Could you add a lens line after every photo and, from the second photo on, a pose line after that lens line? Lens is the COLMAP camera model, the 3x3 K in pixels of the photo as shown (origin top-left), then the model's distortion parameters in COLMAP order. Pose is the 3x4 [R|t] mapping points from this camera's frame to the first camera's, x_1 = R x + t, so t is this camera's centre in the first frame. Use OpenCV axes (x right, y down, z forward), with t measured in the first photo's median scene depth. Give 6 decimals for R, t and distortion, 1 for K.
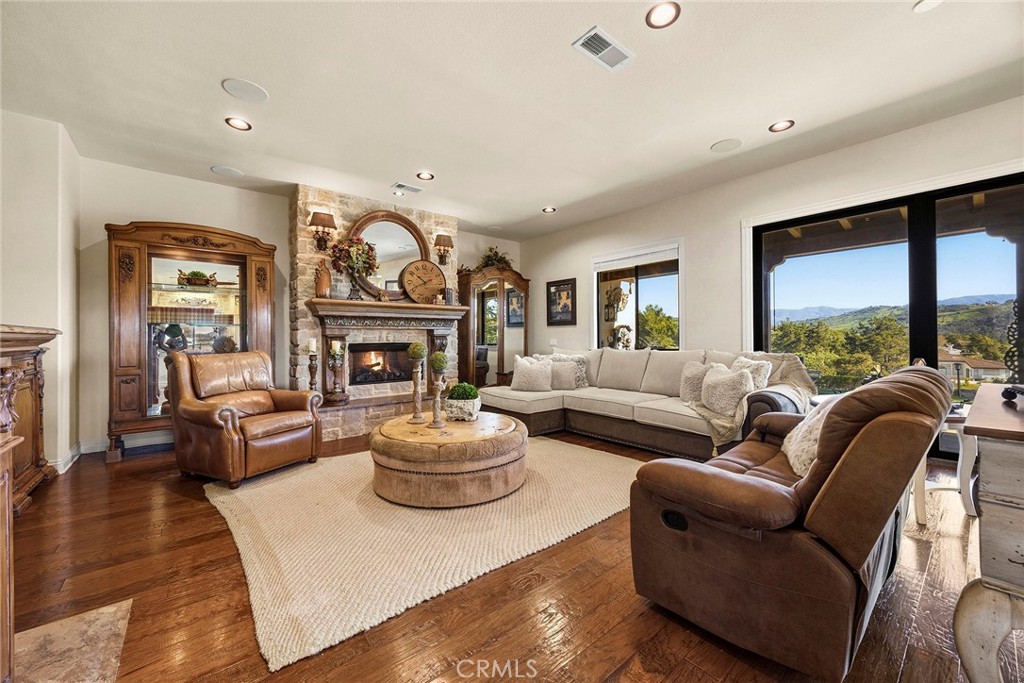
lens RADIAL K [[393.0, 0, 509.3], [0, 393.0, 338.2], [0, 0, 1]] dist [-0.002559, -0.000144]
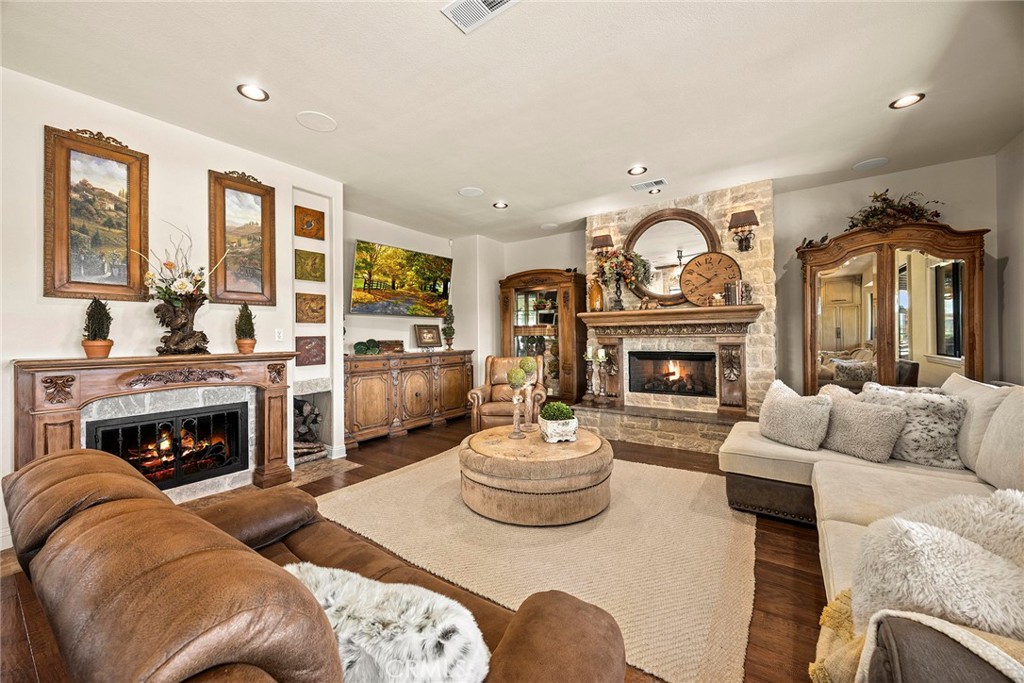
lens RADIAL K [[385.4, 0, 512.0], [0, 385.4, 341.5], [0, 0, 1]] dist [-0.000334, 0.000006]
pose [[0.275658, 0.012344, -0.961176, 0.523131], [0.006629, 0.999869, 0.014742, -0.032113], [0.961233, -0.010435, 0.275540, 0.446351]]
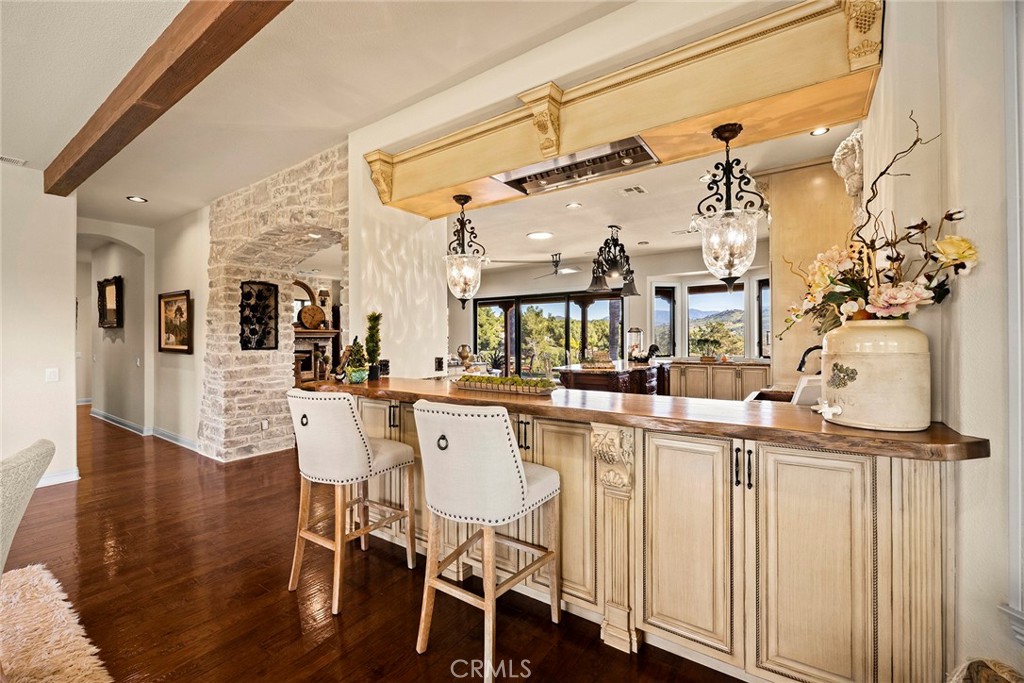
lens RADIAL K [[430.7, 0, 511.3], [0, 430.7, 338.8], [0, 0, 1]] dist [-0.014231, -0.000094]
pose [[0.962345, 0.003497, 0.271810, 0.151343], [-0.004161, 0.999990, 0.001866, -0.057821], [-0.271800, -0.002926, 0.962349, -1.369521]]
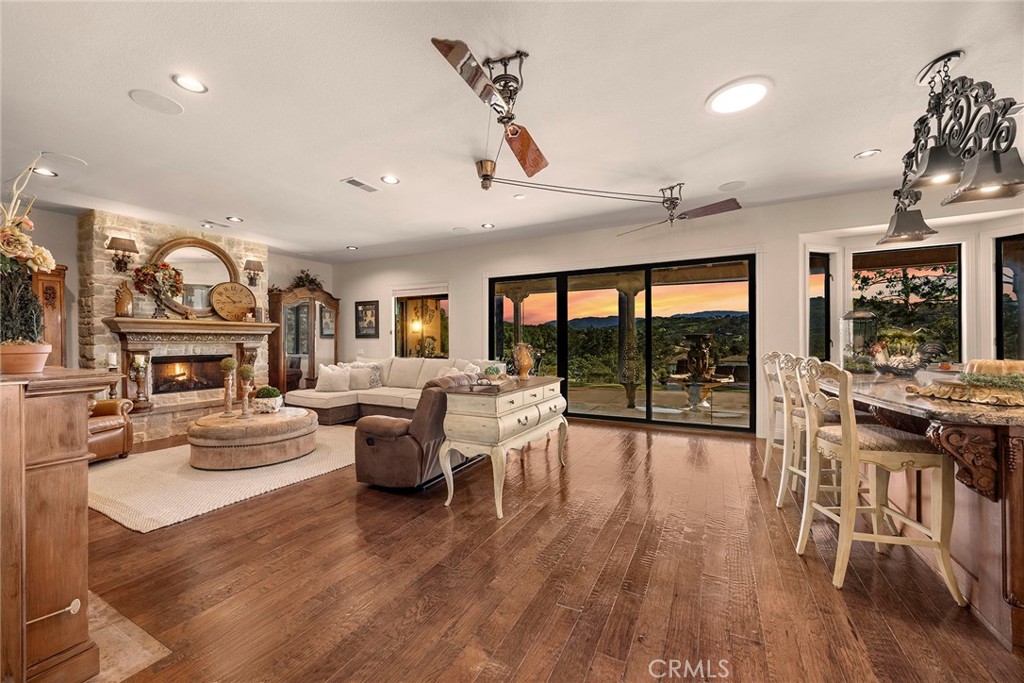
lens RADIAL K [[394.2, 0, 510.6], [0, 394.2, 342.9], [0, 0, 1]] dist [-0.000298, -0.000016]
pose [[0.919871, 0.001149, 0.392219, 0.088633], [-0.002916, 0.999988, 0.003909, -0.034243], [-0.392210, -0.004739, 0.919863, -0.436346]]
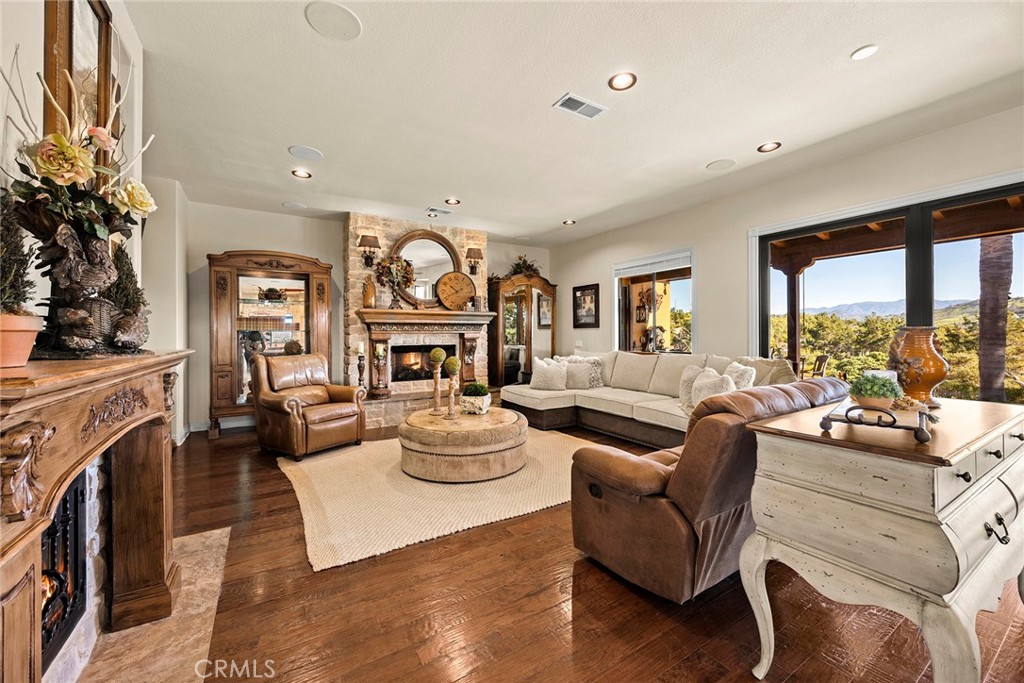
lens RADIAL K [[395.0, 0, 508.4], [0, 395.0, 336.1], [0, 0, 1]] dist [-0.002009, -0.000048]
pose [[0.990761, 0.001118, -0.135616, 0.099645], [-0.000551, 0.999991, 0.004224, -0.022049], [0.135620, -0.004110, 0.990752, -0.119388]]
